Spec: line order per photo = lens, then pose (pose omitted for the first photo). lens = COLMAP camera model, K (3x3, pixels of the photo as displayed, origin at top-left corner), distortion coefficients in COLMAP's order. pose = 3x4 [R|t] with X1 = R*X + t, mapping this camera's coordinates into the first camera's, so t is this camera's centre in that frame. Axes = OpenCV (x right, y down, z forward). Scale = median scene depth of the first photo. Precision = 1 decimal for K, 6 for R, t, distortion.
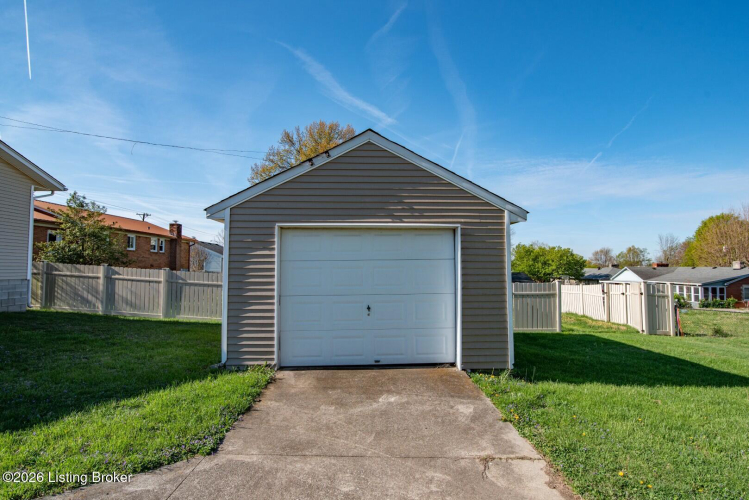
lens RADIAL K [[359.8, 0, 375.9], [0, 359.8, 250.7], [0, 0, 1]] dist [-0.011551, -0.000909]
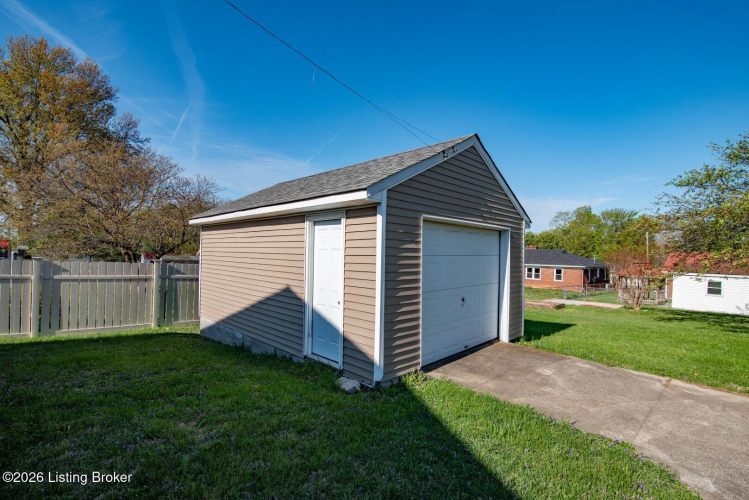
lens RADIAL K [[343.2, 0, 374.7], [0, 343.2, 248.5], [0, 0, 1]] dist [-0.017125, 0.001015]
pose [[0.735178, 0.024562, 0.677429, -0.944056], [-0.053143, 0.998356, 0.021476, -0.002028], [-0.675788, -0.051790, 0.735275, 0.441278]]
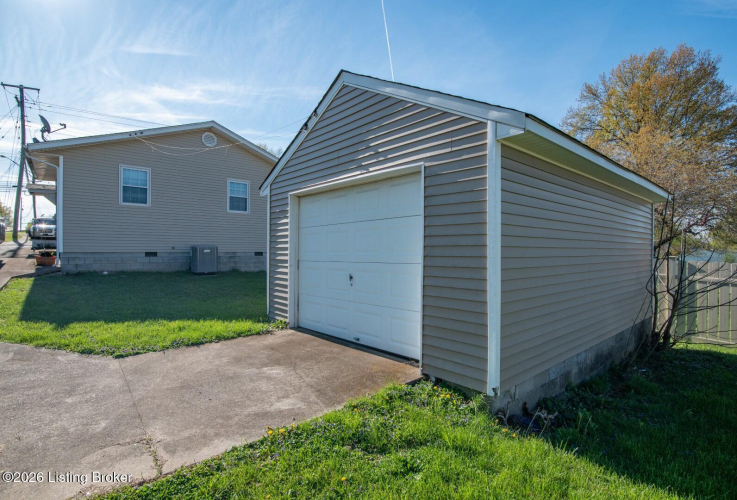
lens RADIAL K [[363.1, 0, 366.7], [0, 363.1, 250.5], [0, 0, 1]] dist [-0.017408, 0.000658]
pose [[0.625370, 0.001759, -0.780327, 0.713840], [0.037499, 0.998774, 0.032304, 0.069177], [0.779427, -0.049464, 0.624537, 0.494661]]
